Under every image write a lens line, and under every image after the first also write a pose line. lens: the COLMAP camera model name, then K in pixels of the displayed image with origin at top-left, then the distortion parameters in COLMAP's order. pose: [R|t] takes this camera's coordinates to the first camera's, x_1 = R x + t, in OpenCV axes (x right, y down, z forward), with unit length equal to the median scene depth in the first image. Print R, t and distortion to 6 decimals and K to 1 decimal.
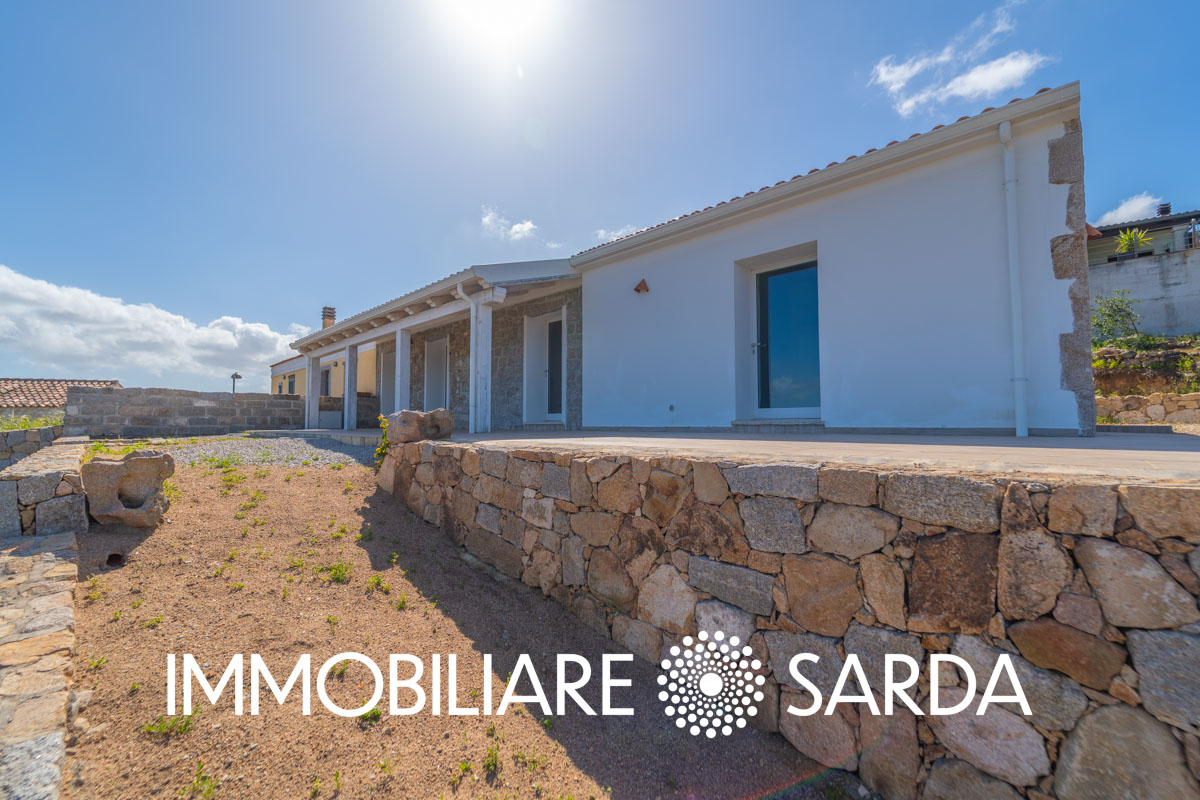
lens RADIAL K [[481.6, 0, 611.9], [0, 481.6, 407.4], [0, 0, 1]] dist [0.002855, -0.000618]
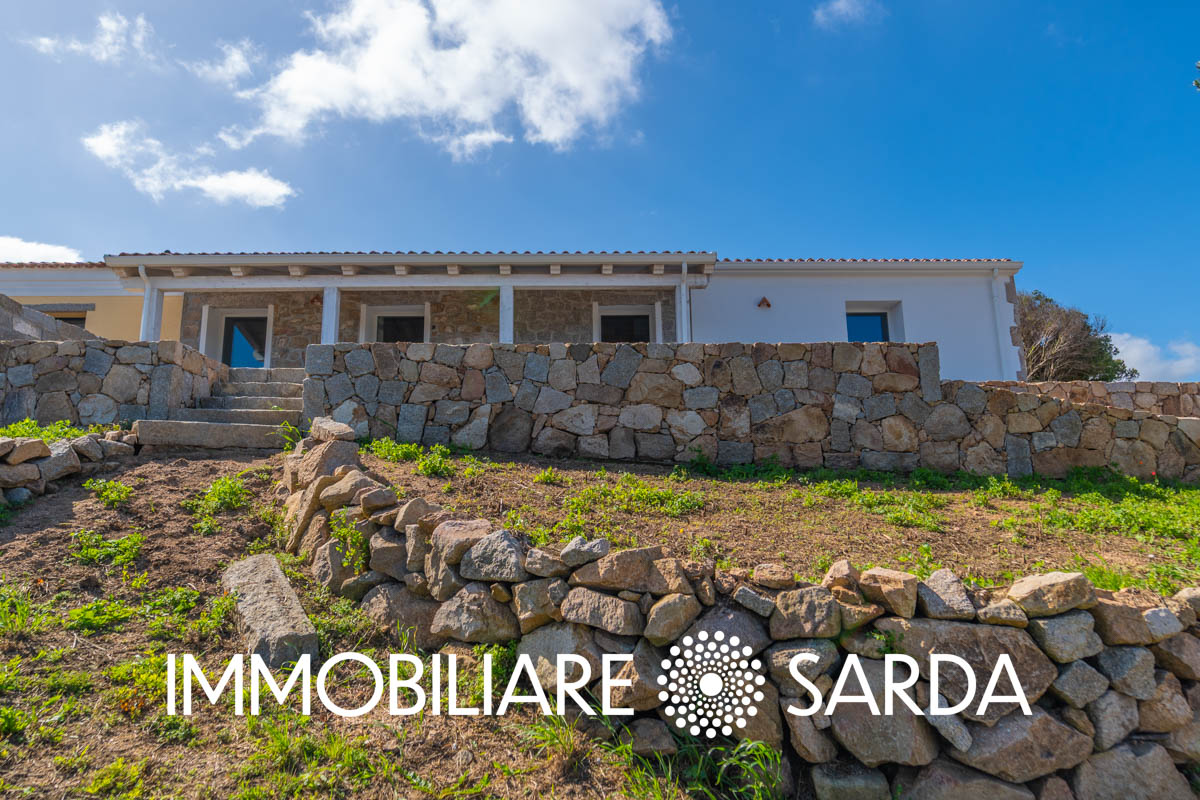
lens RADIAL K [[734.1, 0, 594.4], [0, 734.1, 401.1], [0, 0, 1]] dist [-0.003338, 0.009673]
pose [[0.689893, 0.124433, 0.713137, -2.562459], [-0.001481, 0.985357, -0.170499, 0.514922], [-0.723910, 0.116570, 0.679975, 0.164978]]
